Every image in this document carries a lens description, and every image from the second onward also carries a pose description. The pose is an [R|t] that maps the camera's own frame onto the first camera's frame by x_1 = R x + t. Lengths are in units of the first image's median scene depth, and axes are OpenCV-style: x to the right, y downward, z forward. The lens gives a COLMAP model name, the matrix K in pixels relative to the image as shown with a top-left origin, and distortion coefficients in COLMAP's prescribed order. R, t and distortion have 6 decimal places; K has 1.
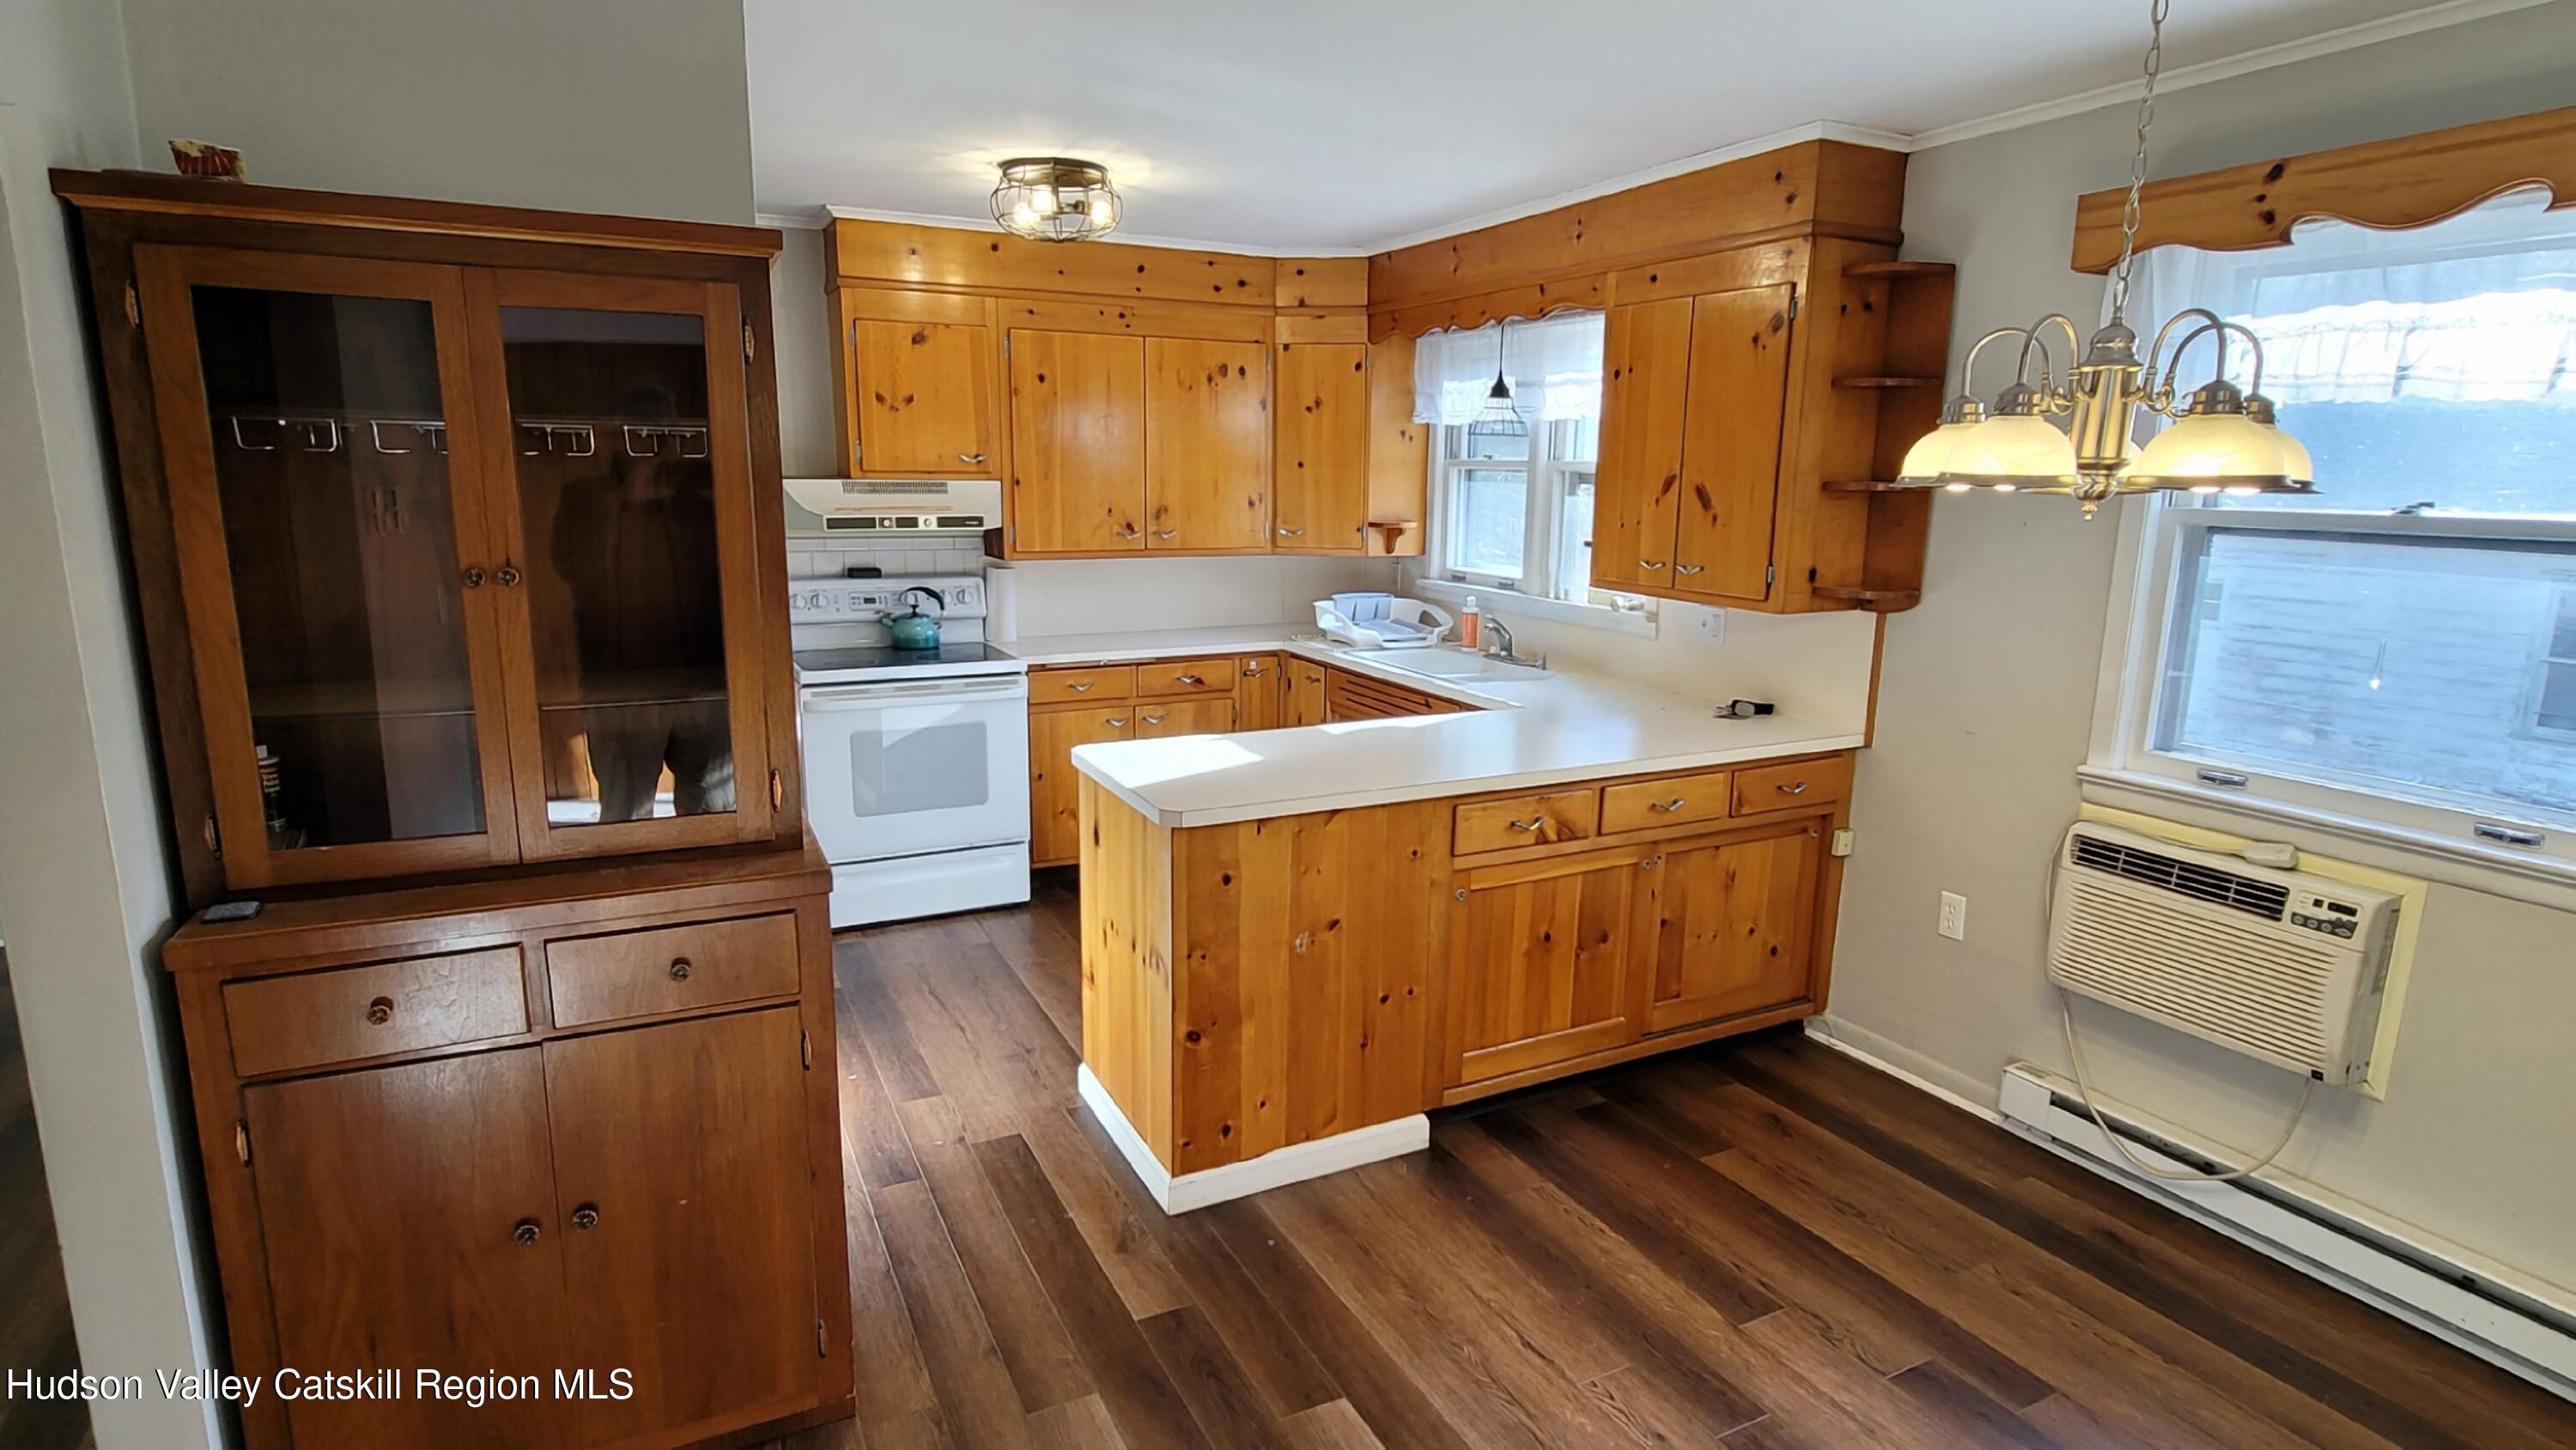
lens RADIAL K [[1322.5, 0, 1286.9], [0, 1322.5, 736.0], [0, 0, 1]] dist [0.002653, 0.000141]
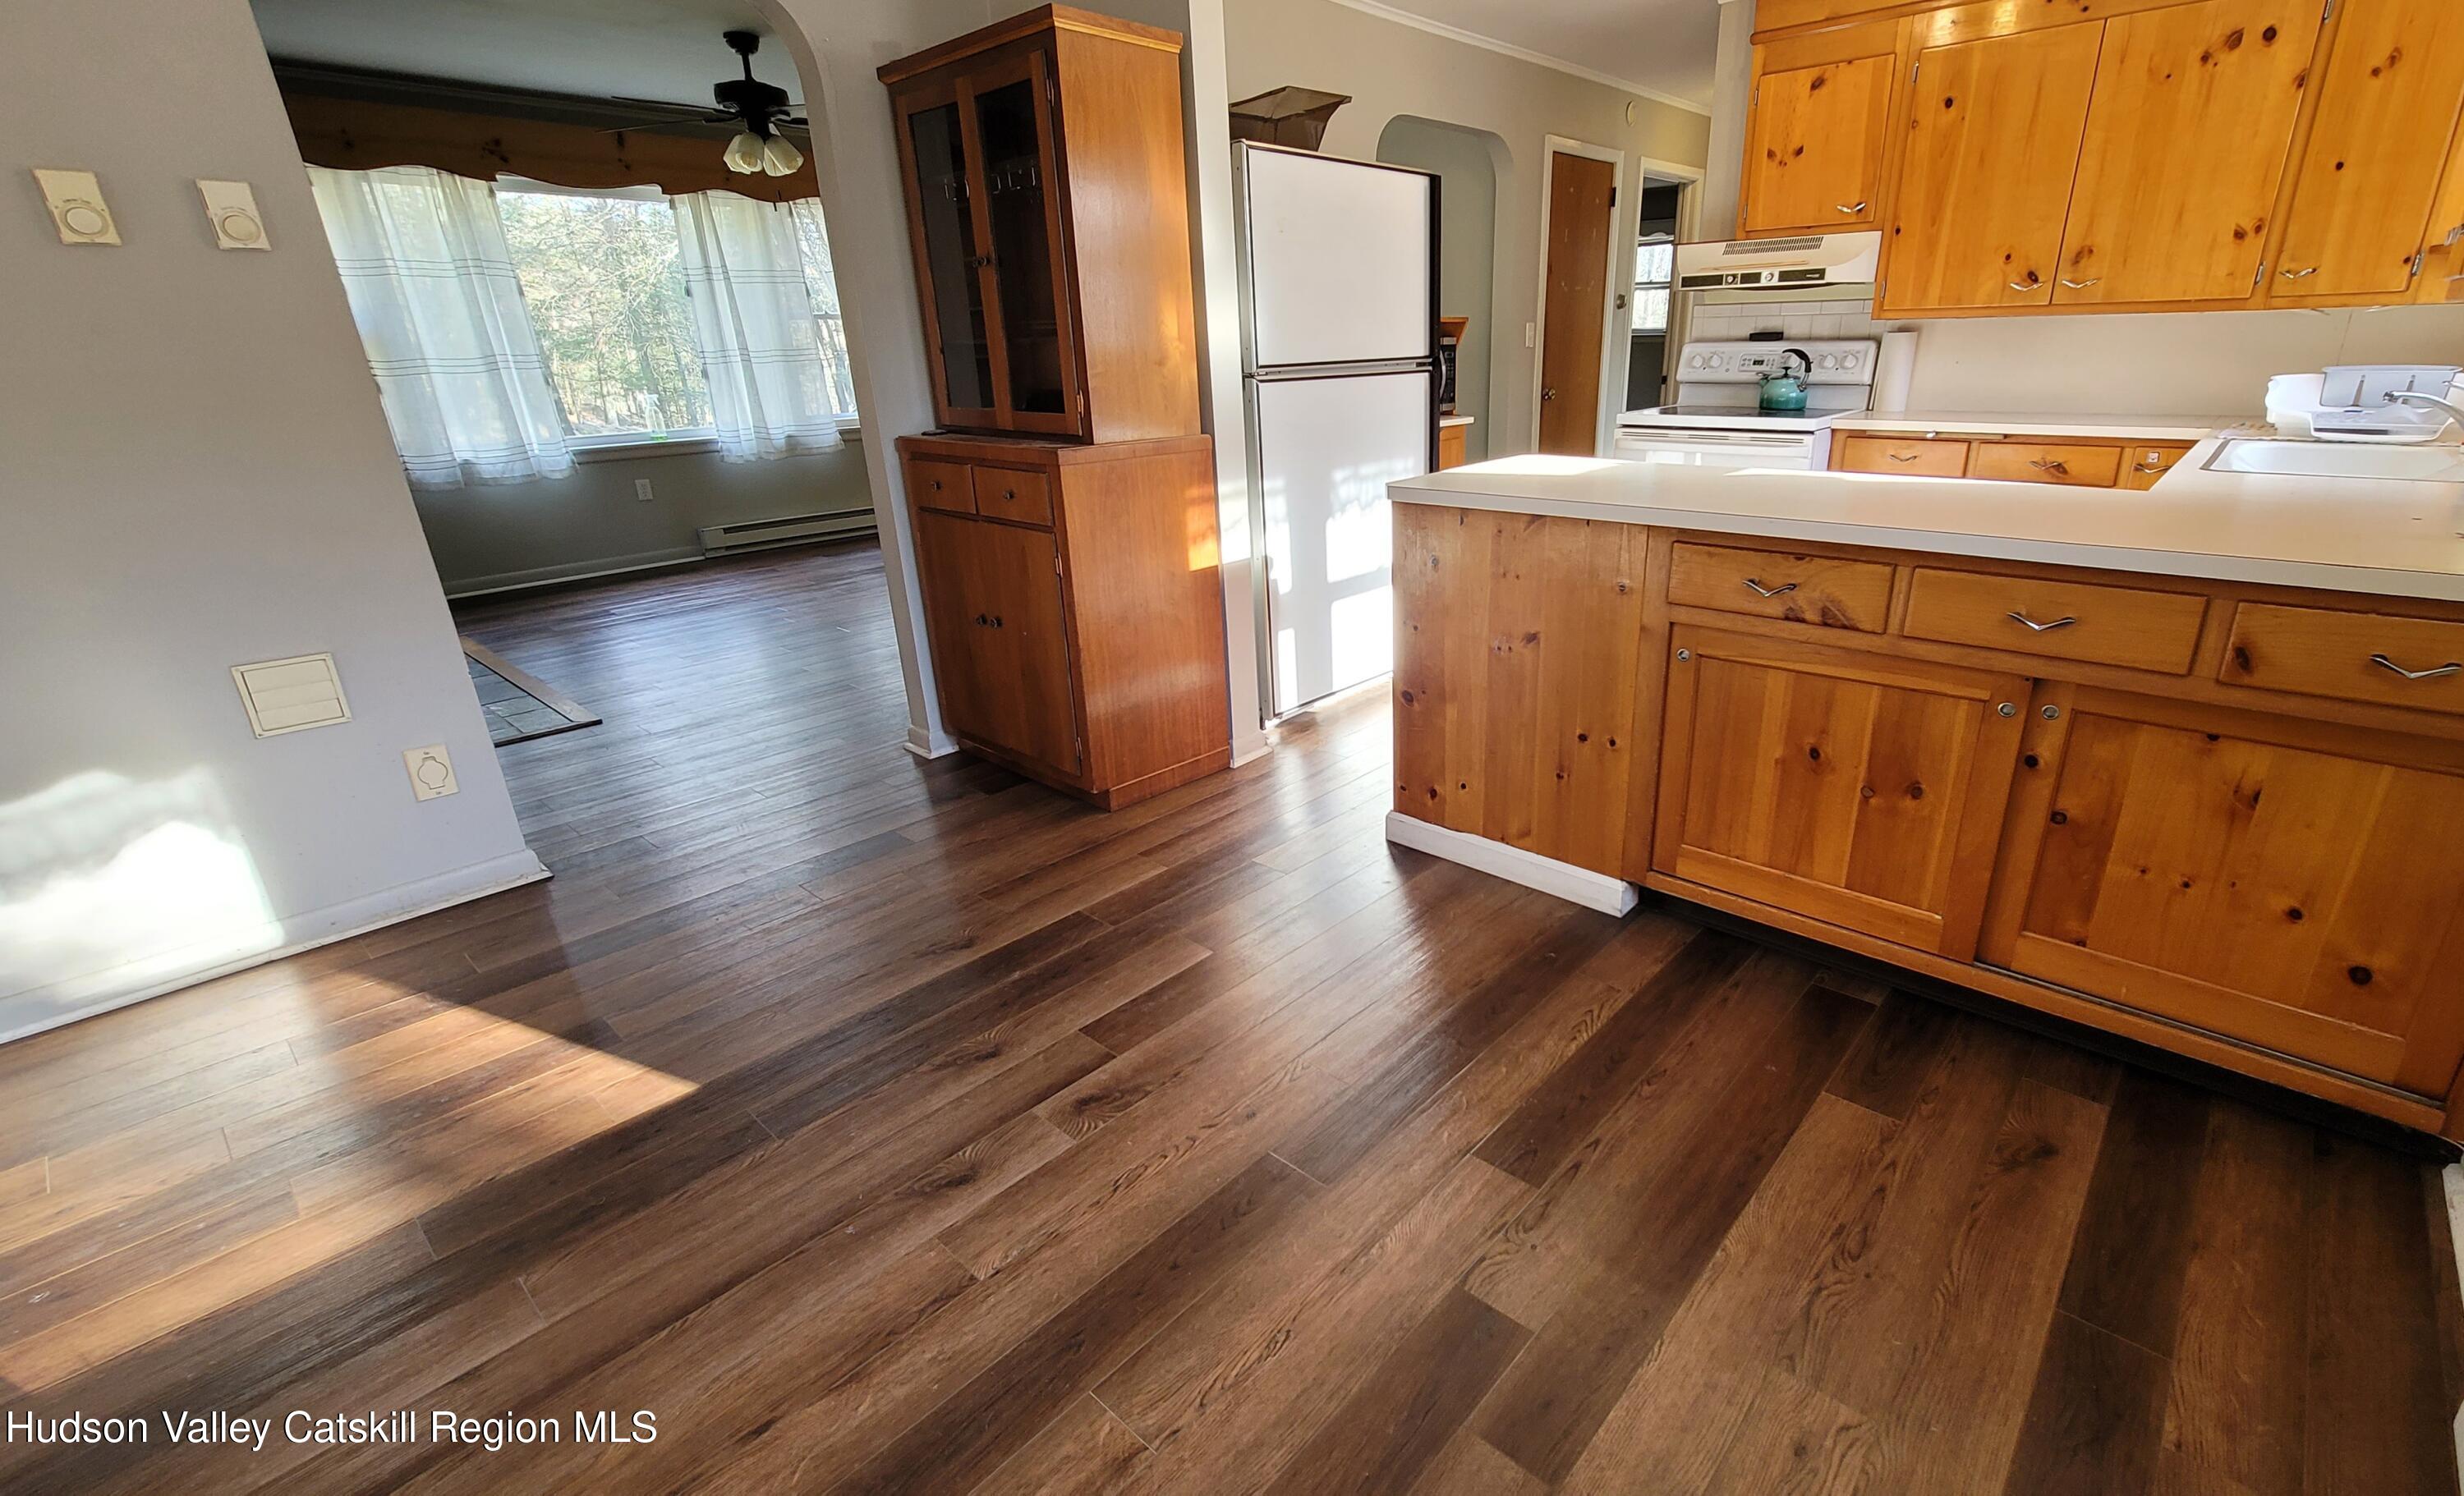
lens RADIAL K [[1082.3, 0, 1331.0], [0, 1082.3, 747.8], [0, 0, 1]] dist [0.001477, 0.000835]
pose [[0.379063, 0.310280, -0.871801, 0.461937], [-0.162061, 0.949809, 0.267579, 0.018985], [0.911069, 0.039856, 0.410322, 0.351676]]
